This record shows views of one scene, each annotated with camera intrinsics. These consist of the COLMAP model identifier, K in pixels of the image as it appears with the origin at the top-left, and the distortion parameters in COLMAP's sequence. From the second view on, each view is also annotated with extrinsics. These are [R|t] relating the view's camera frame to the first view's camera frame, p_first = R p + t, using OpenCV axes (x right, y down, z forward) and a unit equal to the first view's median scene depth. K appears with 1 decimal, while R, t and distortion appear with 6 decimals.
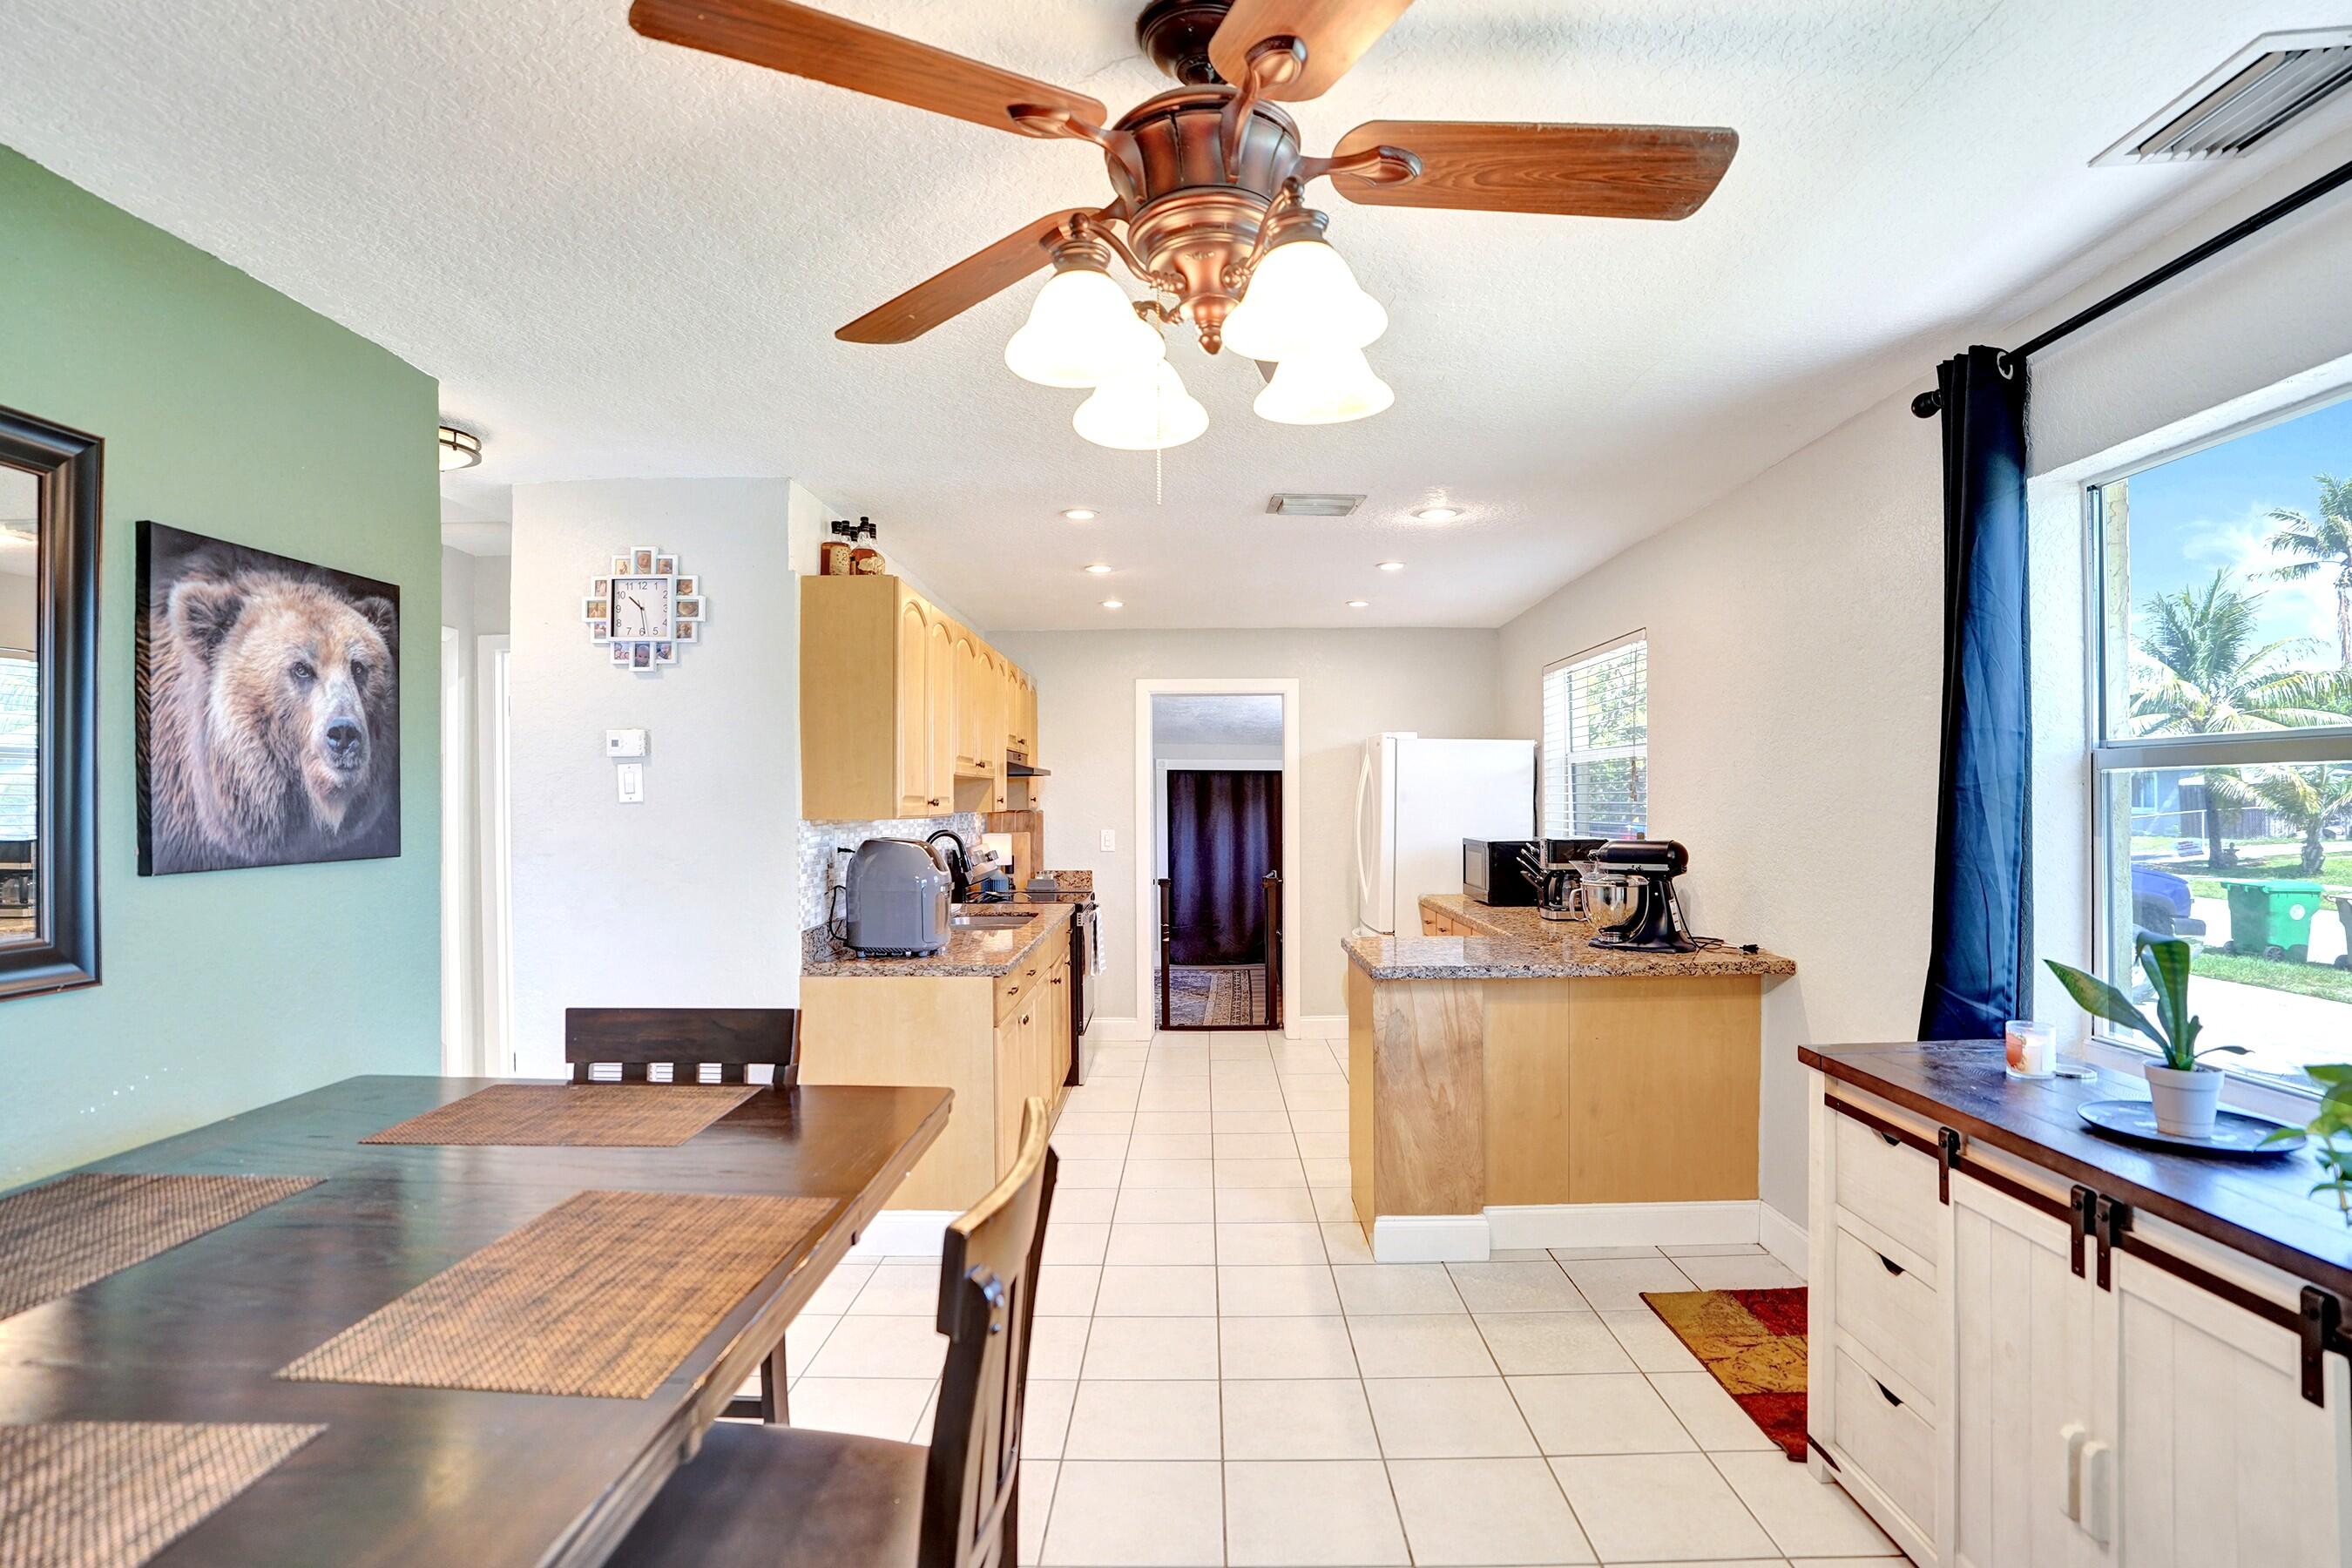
lens RADIAL K [[1130.4, 0, 1190.7], [0, 1130.4, 792.6], [0, 0, 1]] dist [-0.075711, 0.032568]
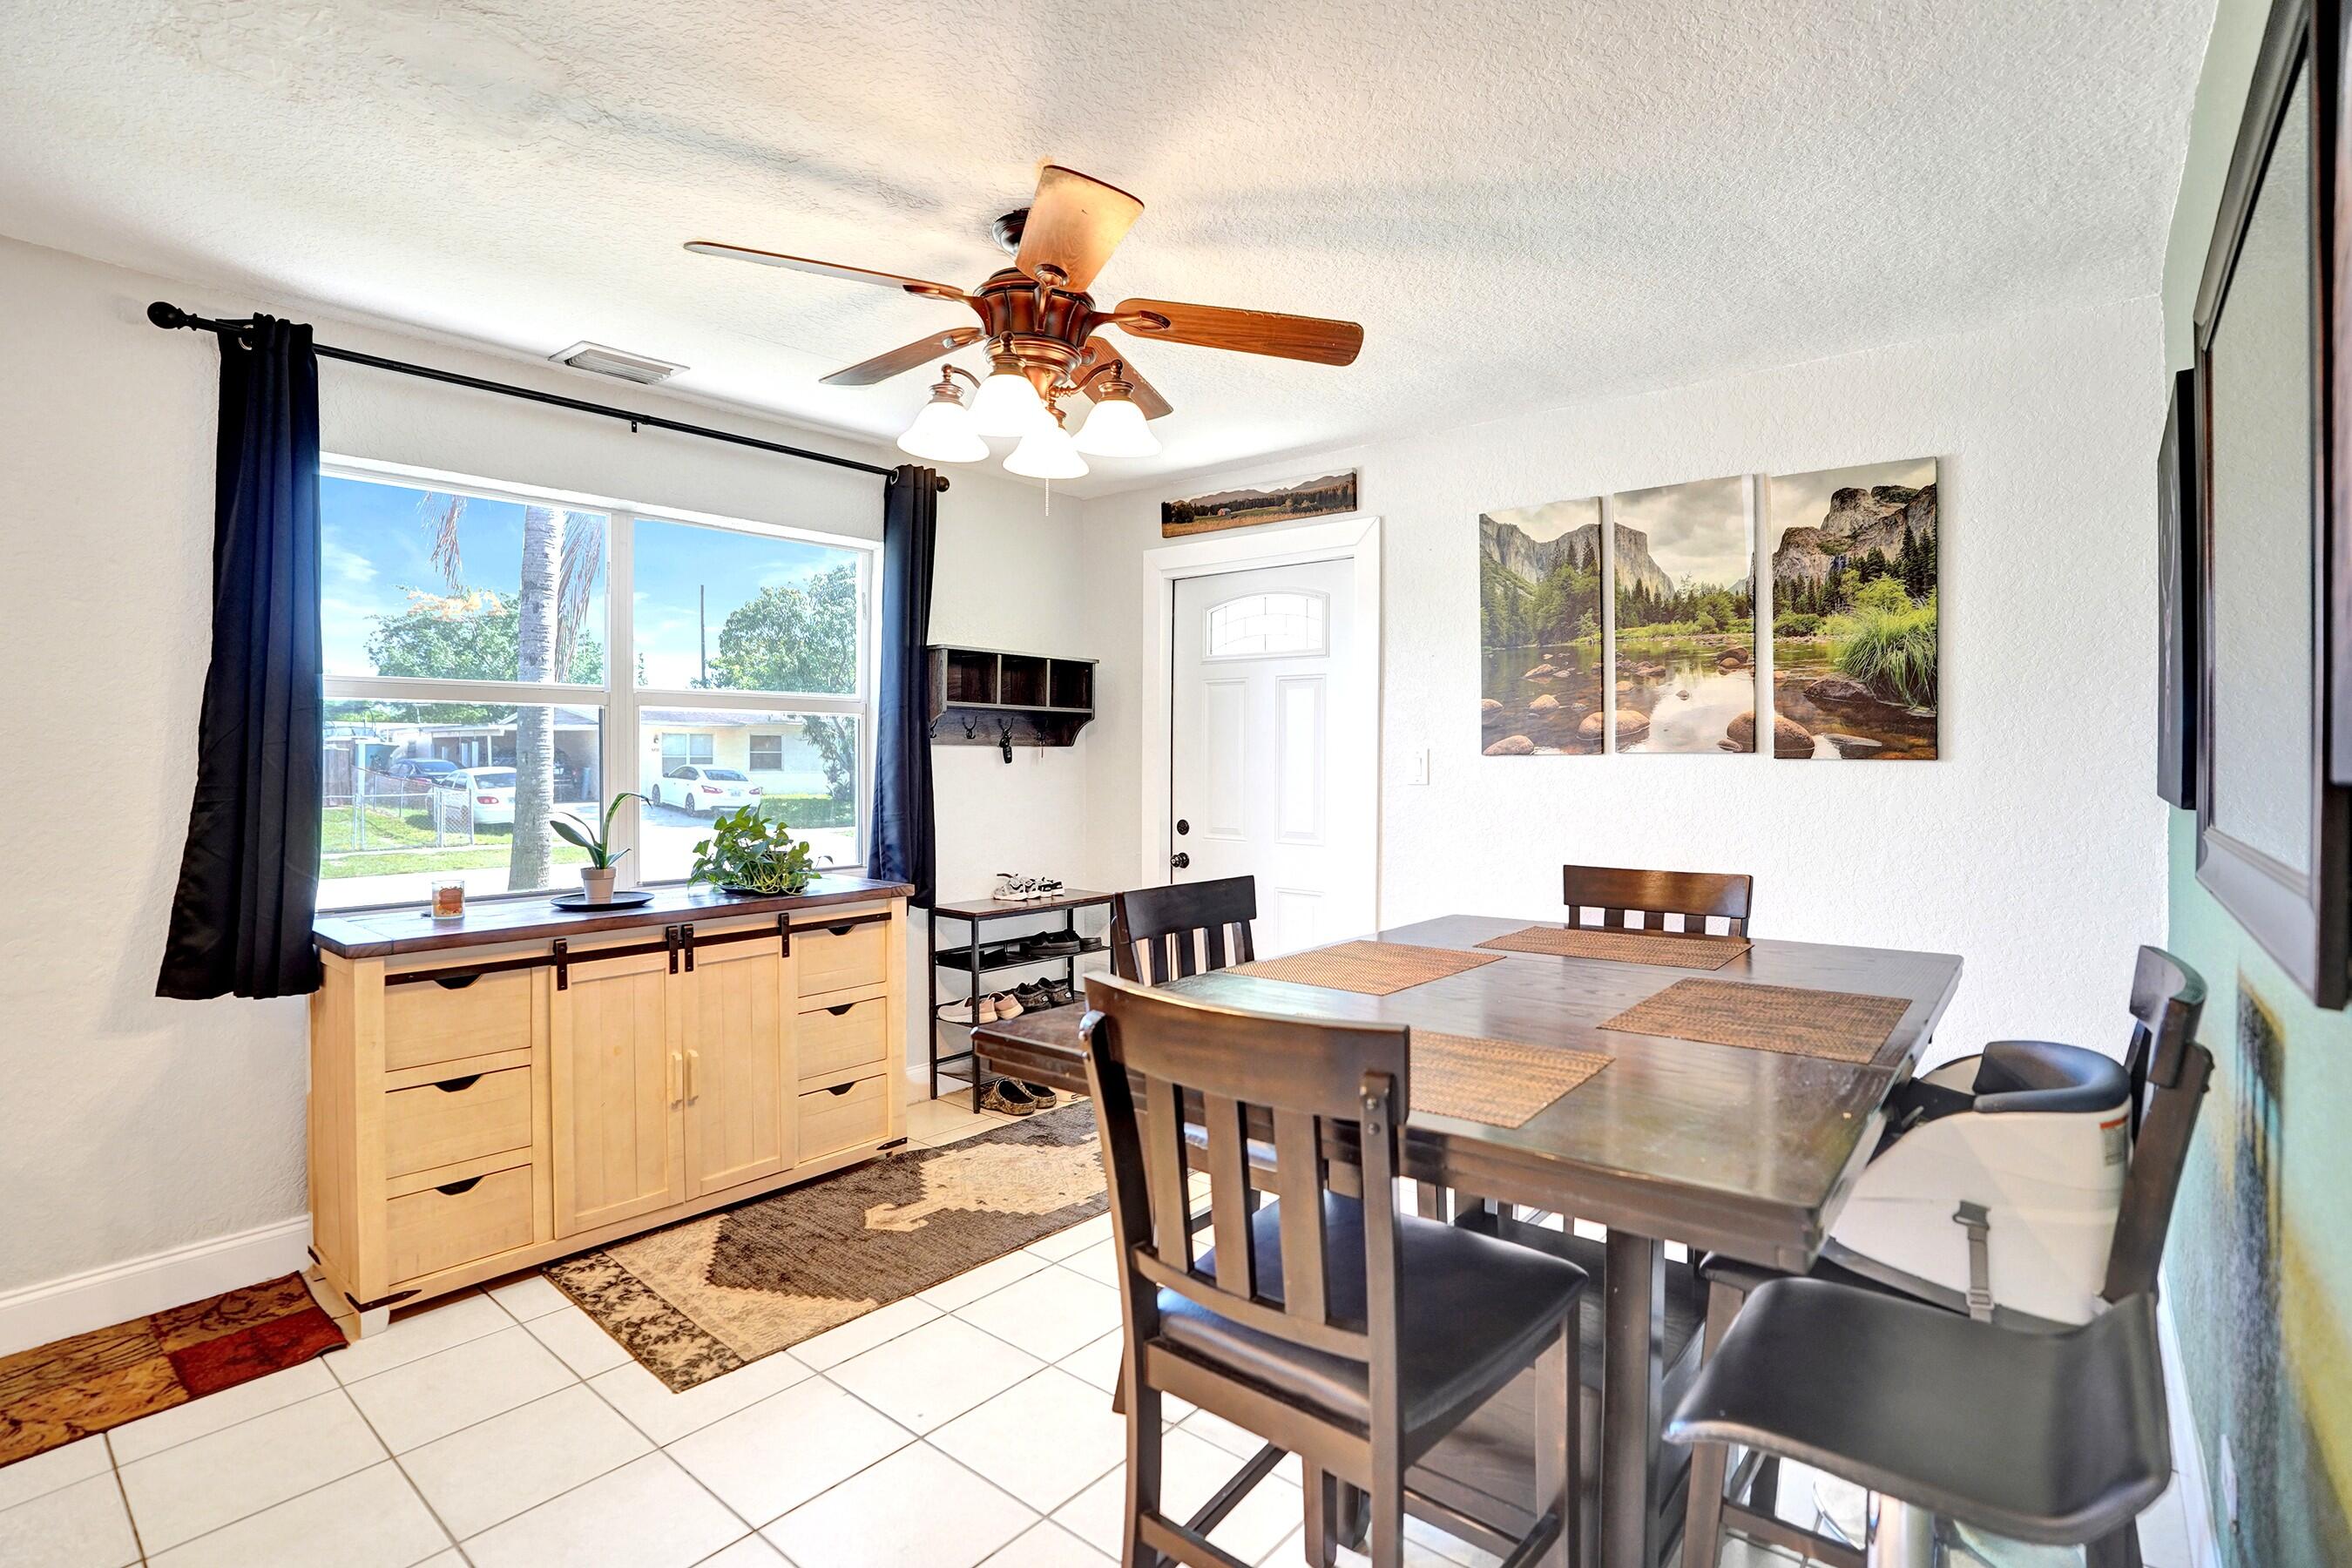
lens RADIAL K [[1121.1, 0, 1178.6], [0, 1121.1, 763.5], [0, 0, 1]] dist [-0.075036, 0.029911]
pose [[-0.774118, -0.003637, 0.633031, -0.468768], [-0.003490, 0.999993, 0.001477, 0.033460], [-0.633032, -0.001066, -0.774125, 0.848983]]
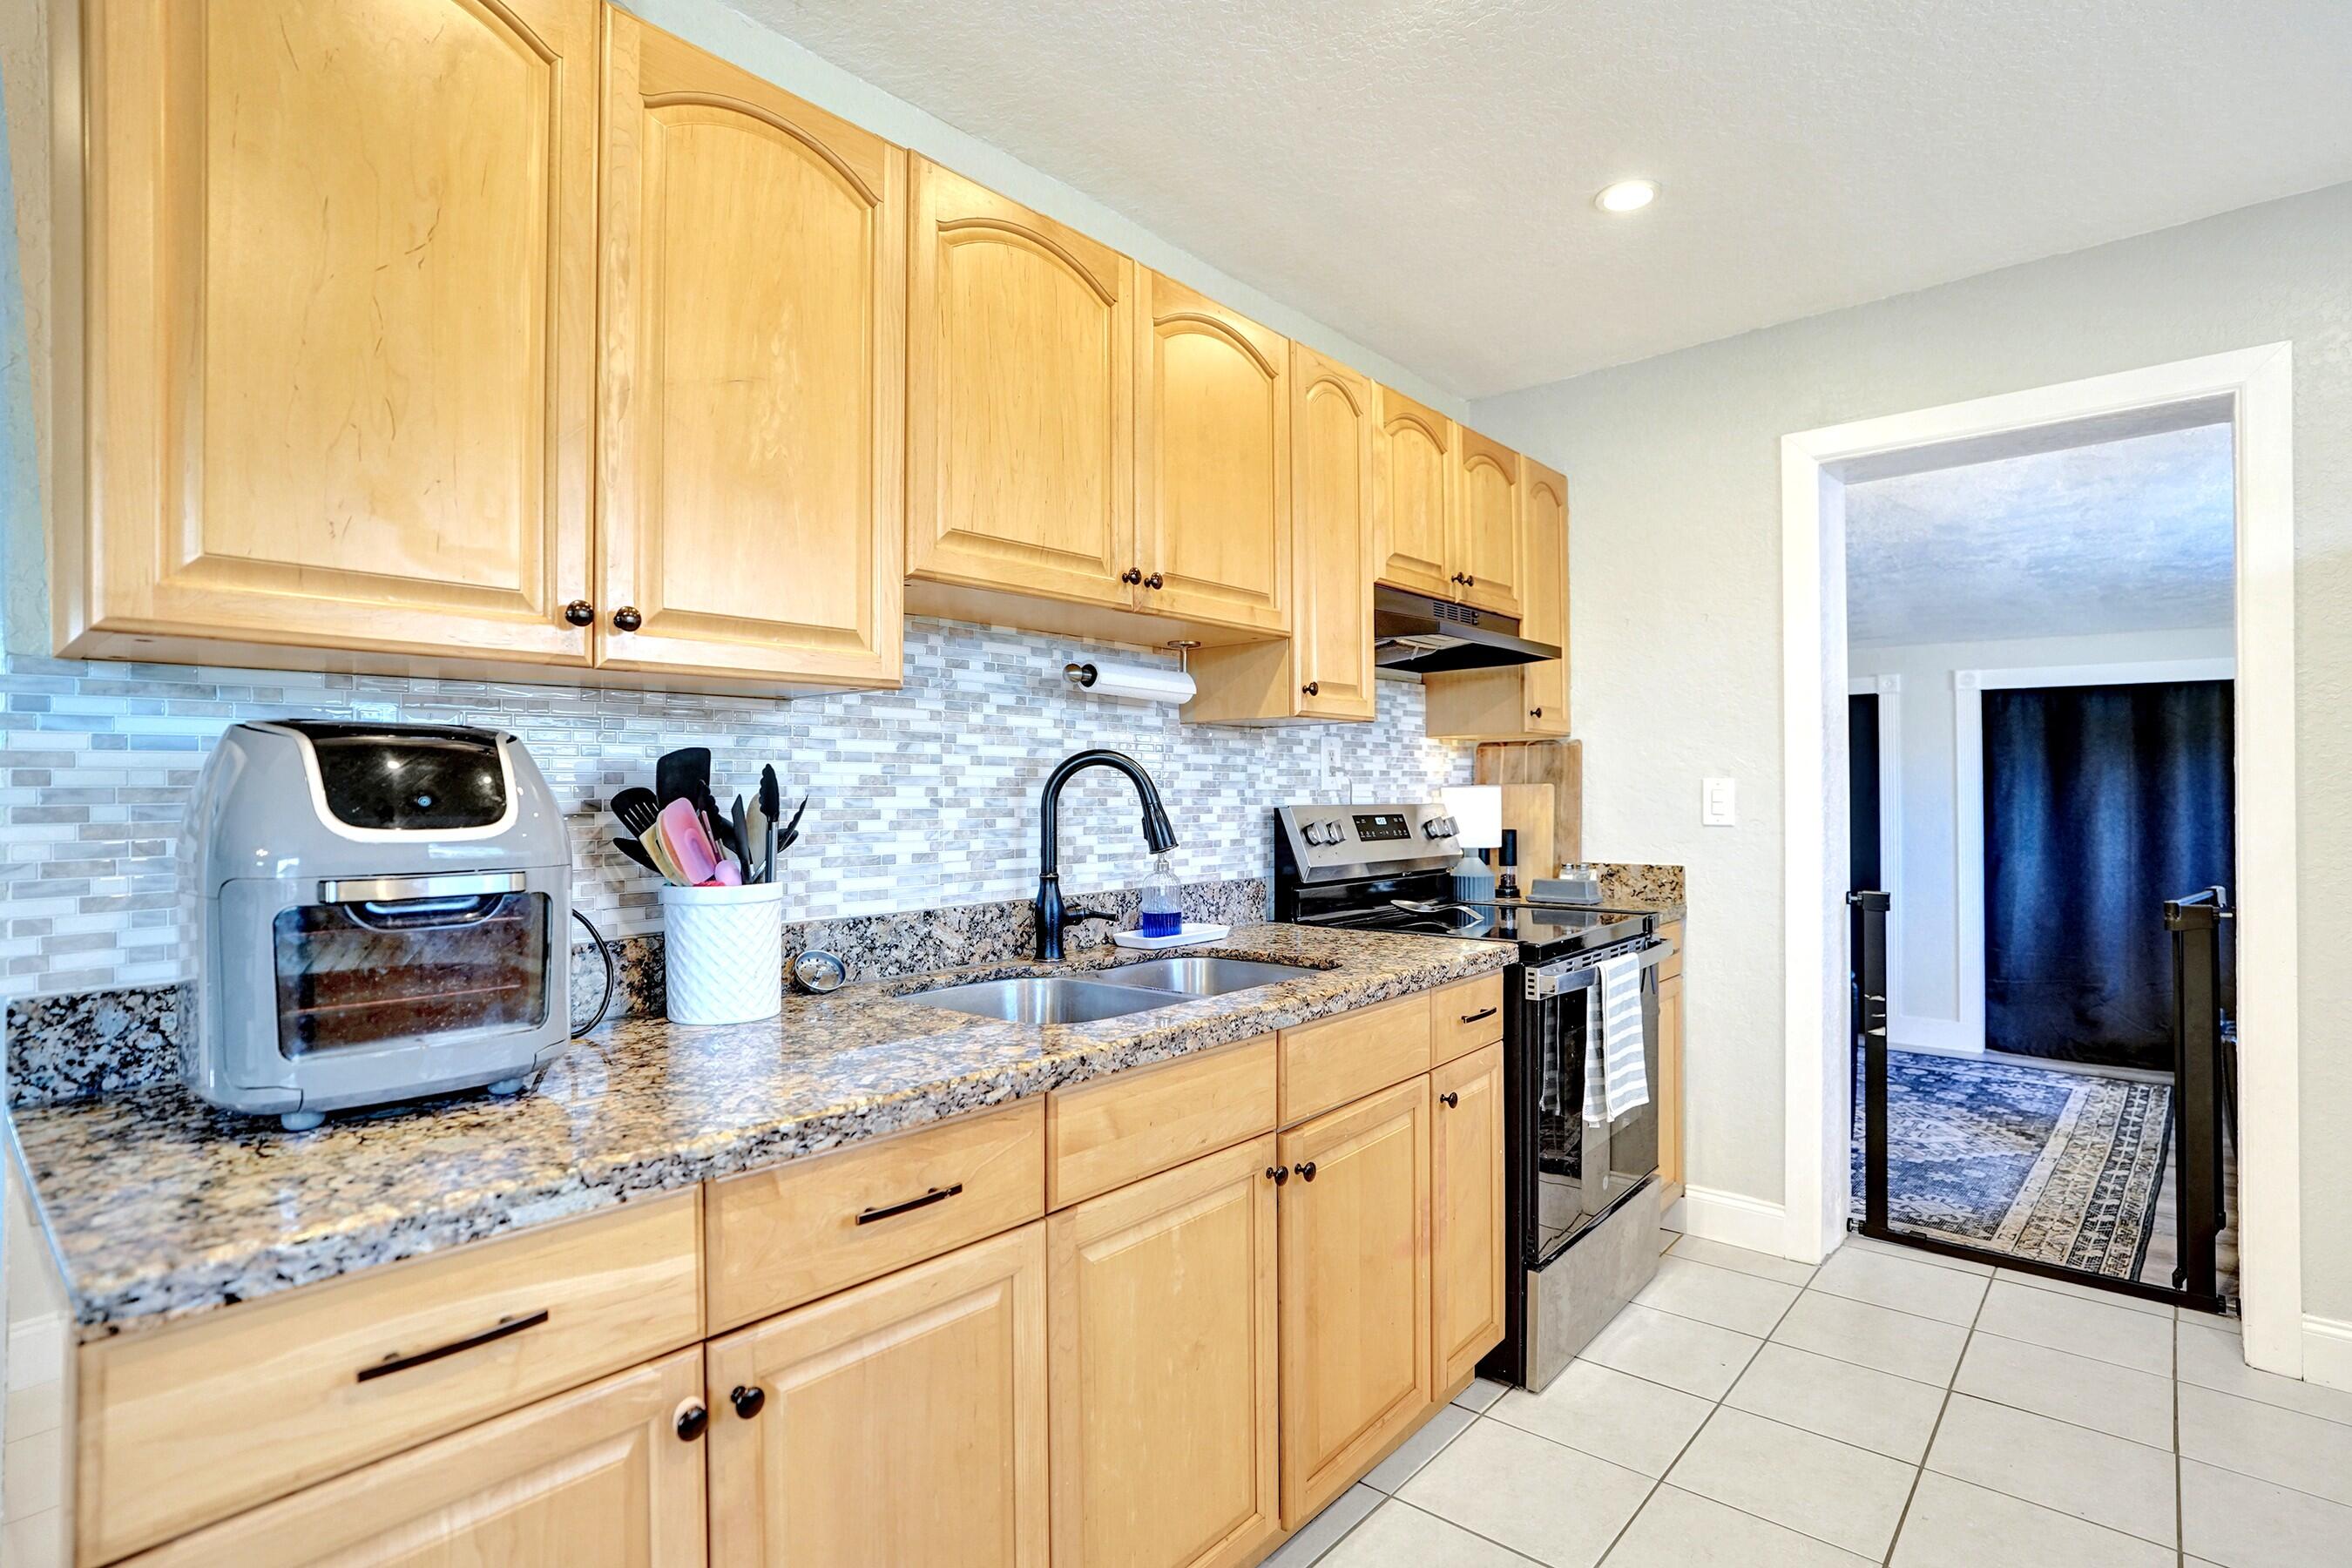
lens RADIAL K [[1151.5, 0, 1176.0], [0, 1151.5, 784.0], [0, 0, 1]] dist [-0.062431, 0.035710]
pose [[0.756186, -0.002657, -0.654351, 0.116902], [0.005778, 0.999980, 0.002617, 0.062754], [0.654331, -0.005759, 0.756186, 0.975967]]
